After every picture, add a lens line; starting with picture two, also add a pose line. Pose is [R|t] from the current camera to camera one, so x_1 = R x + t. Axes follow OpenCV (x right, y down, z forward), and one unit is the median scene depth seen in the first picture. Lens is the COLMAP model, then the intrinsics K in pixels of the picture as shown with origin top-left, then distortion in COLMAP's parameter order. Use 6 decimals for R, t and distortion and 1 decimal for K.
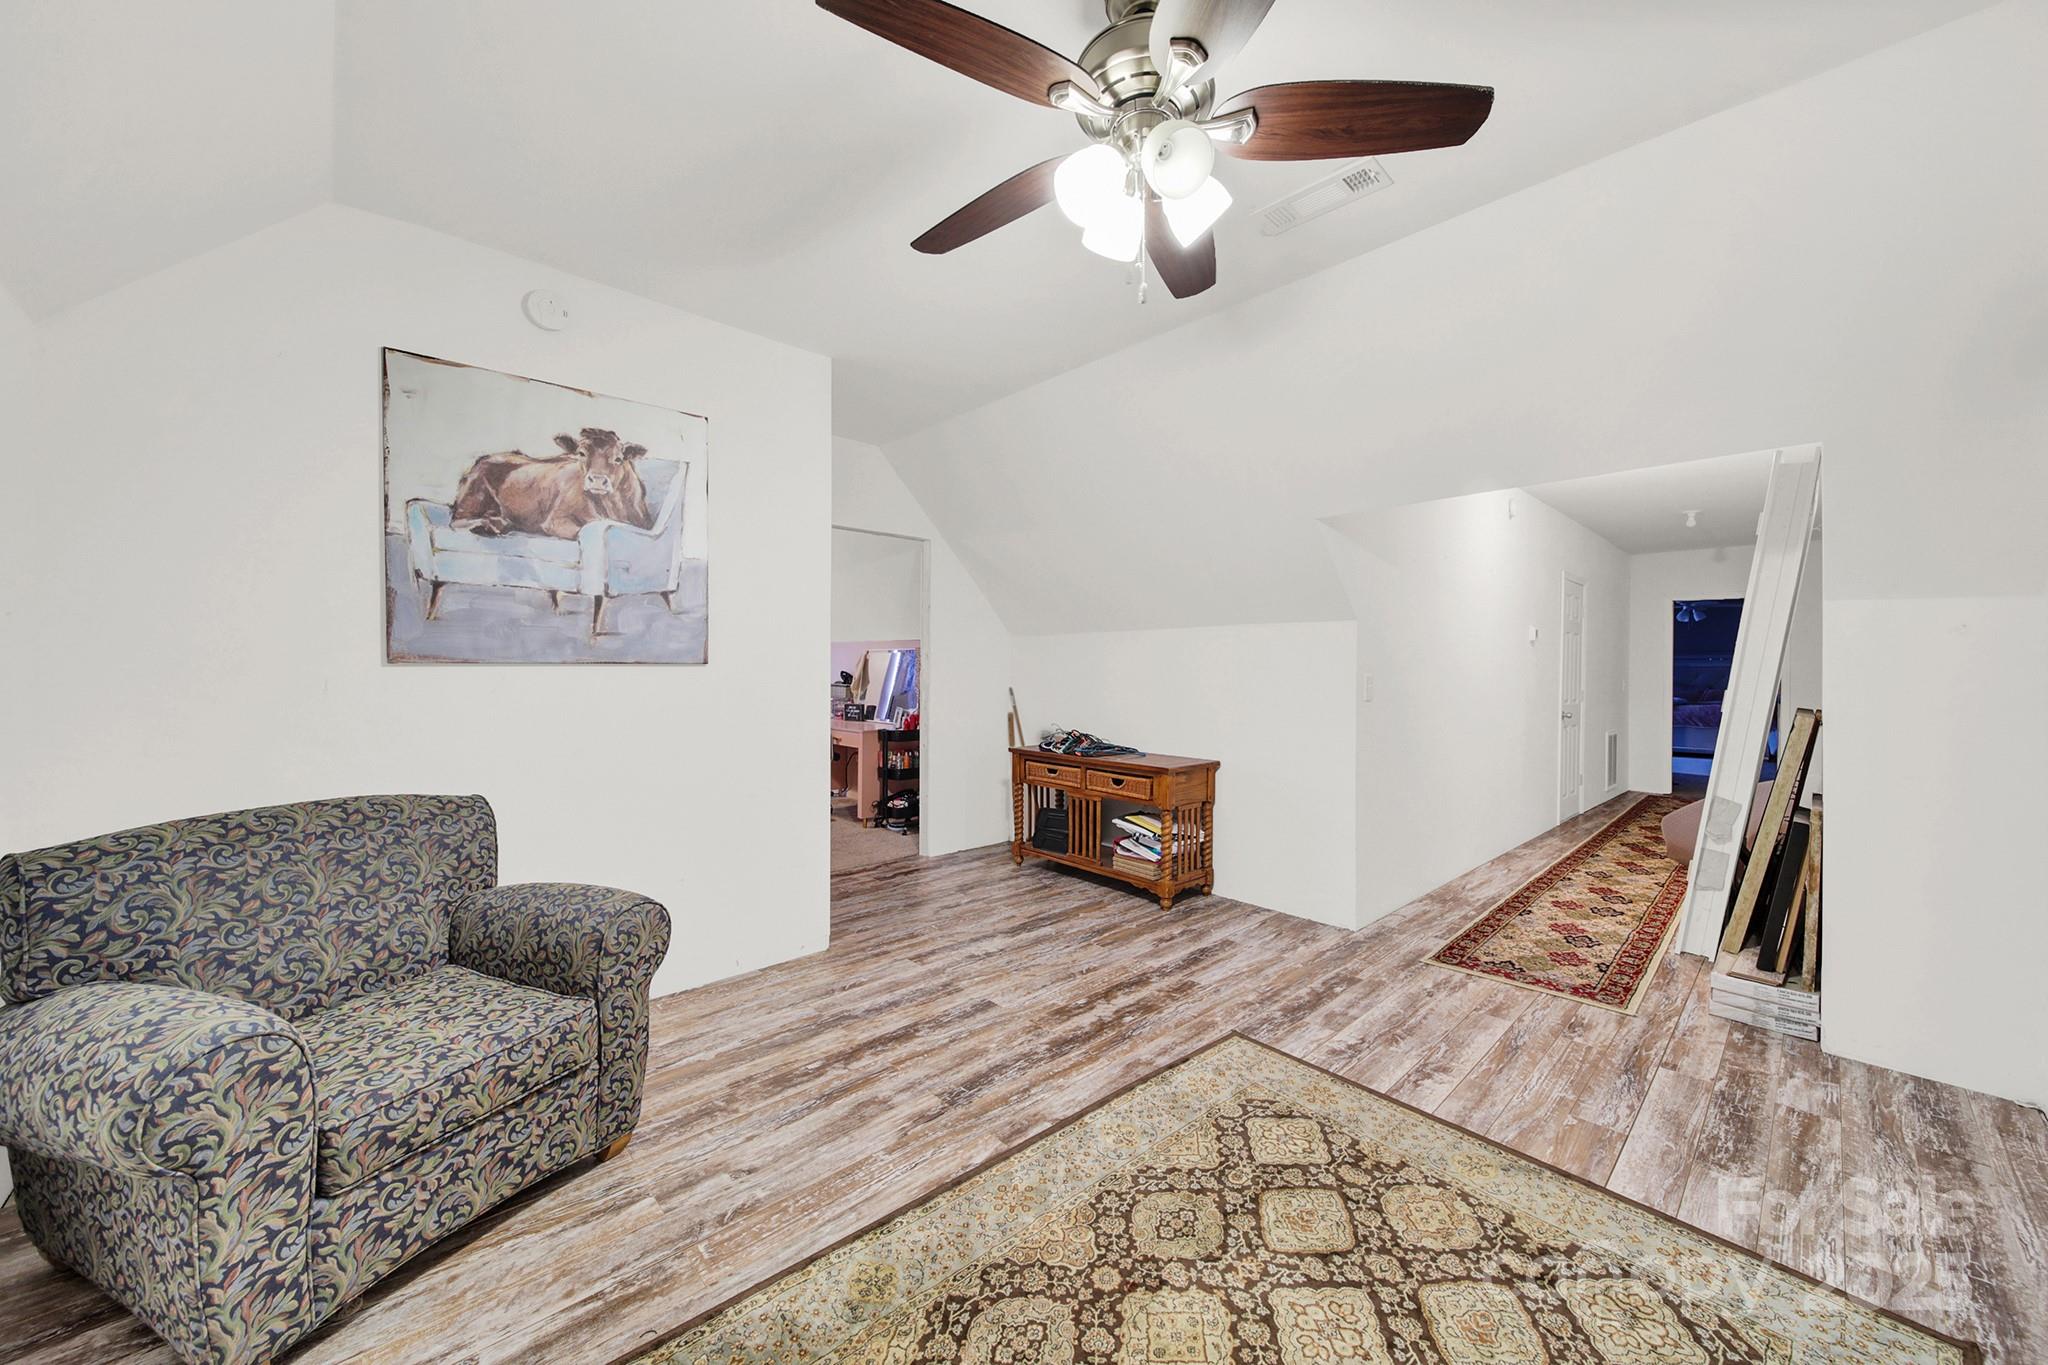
lens RADIAL K [[742.1, 0, 1025.4], [0, 742.1, 667.6], [0, 0, 1]] dist [0.000597, -0.002285]
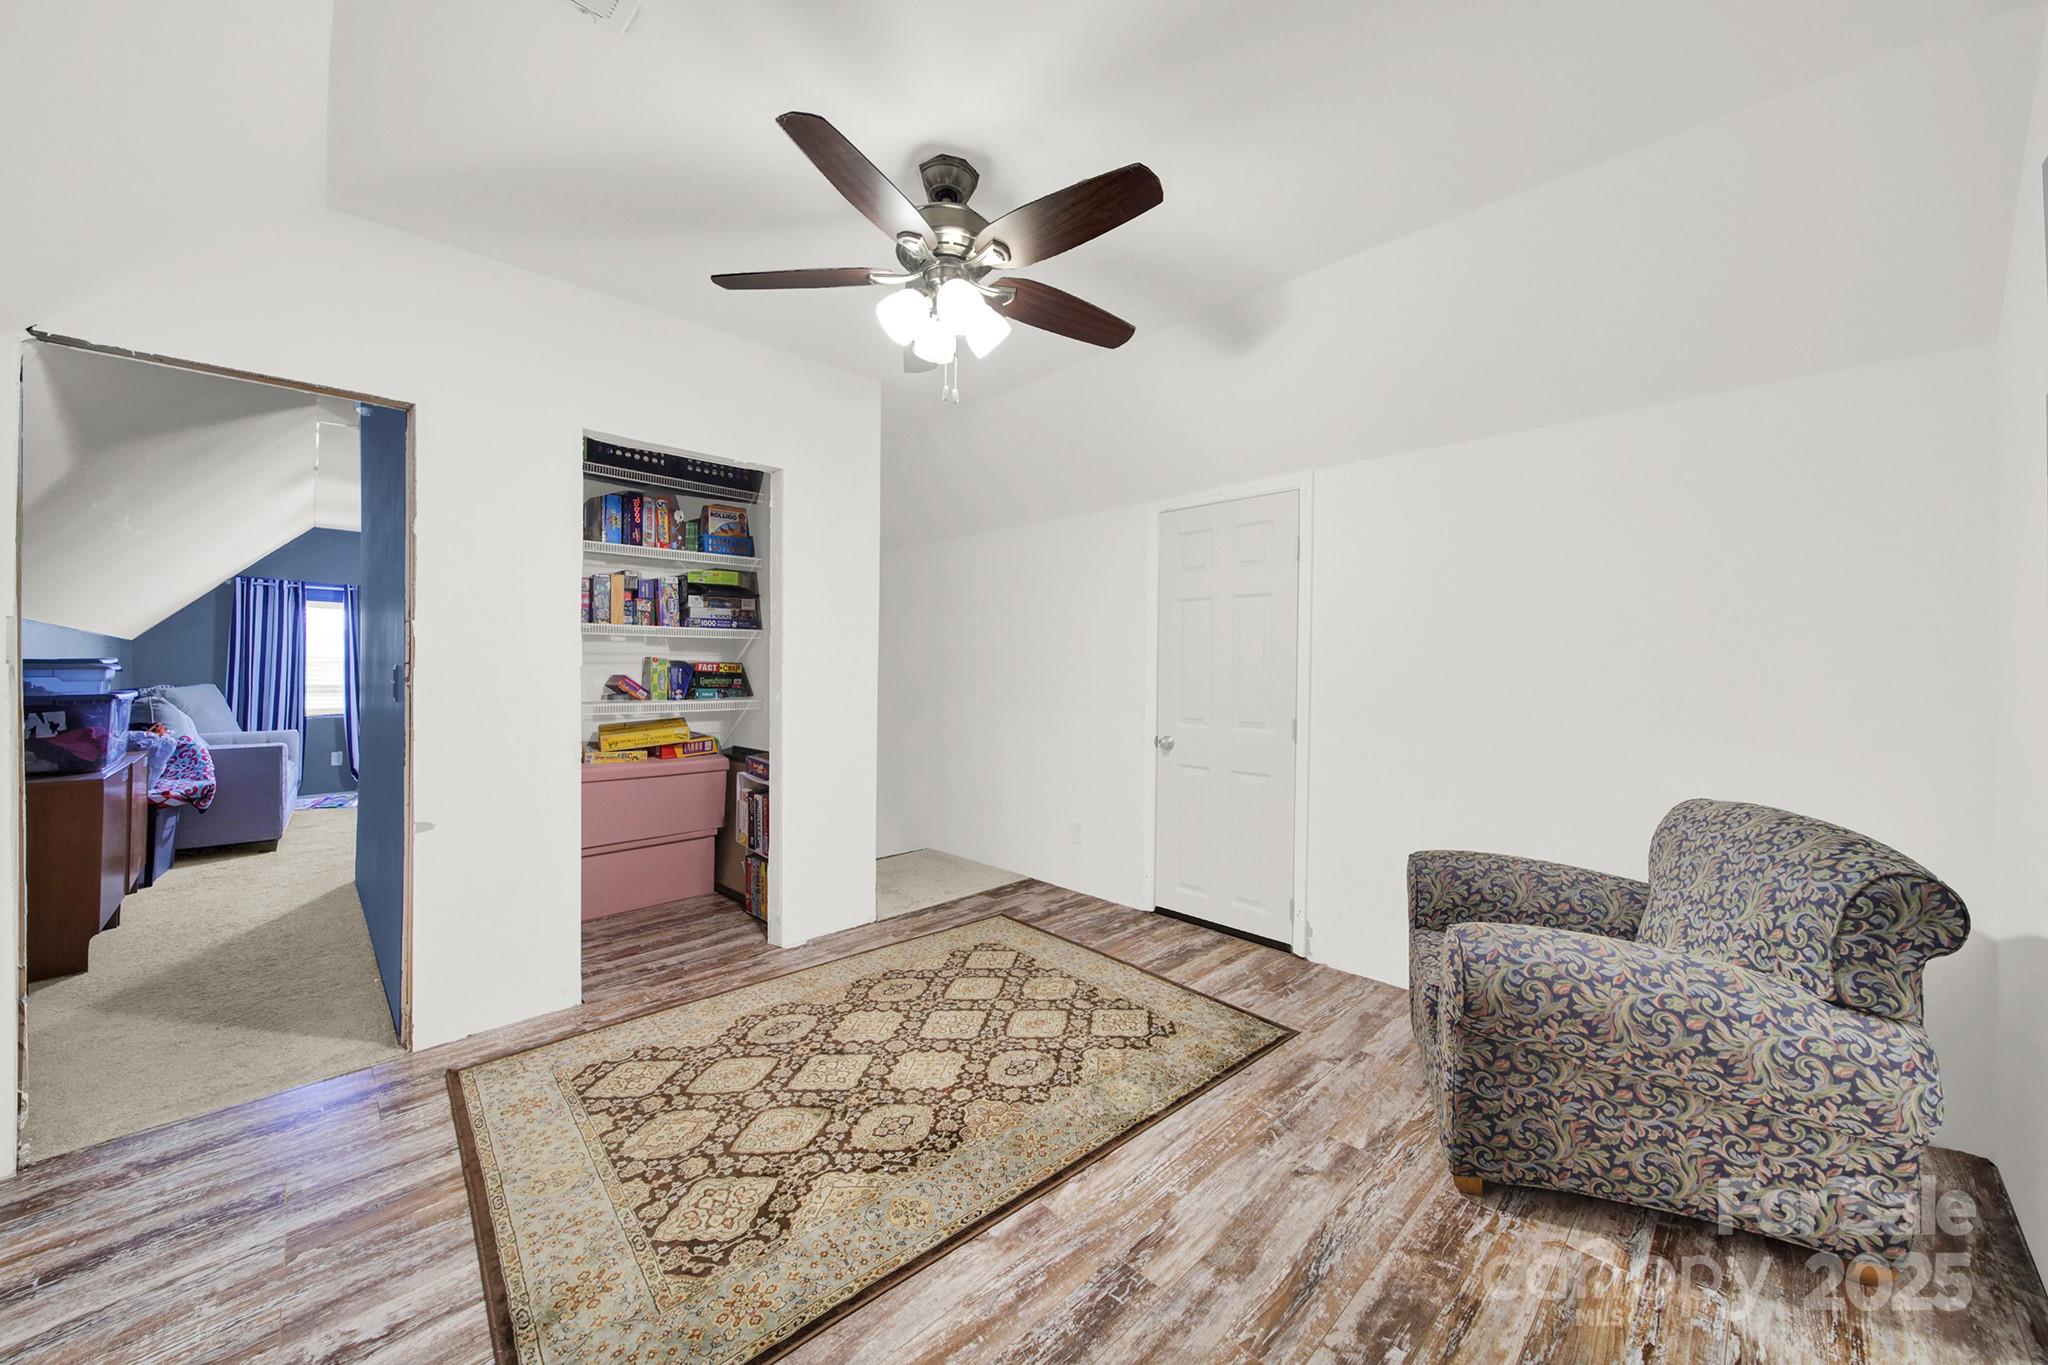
lens RADIAL K [[742.1, 0, 1025.4], [0, 742.1, 667.6], [0, 0, 1]] dist [0.000597, -0.002285]
pose [[-0.999717, -0.005414, -0.023171, 0.020092], [-0.005132, 0.999912, -0.012212, 0.017914], [0.023235, -0.012090, -0.999657, 1.975448]]
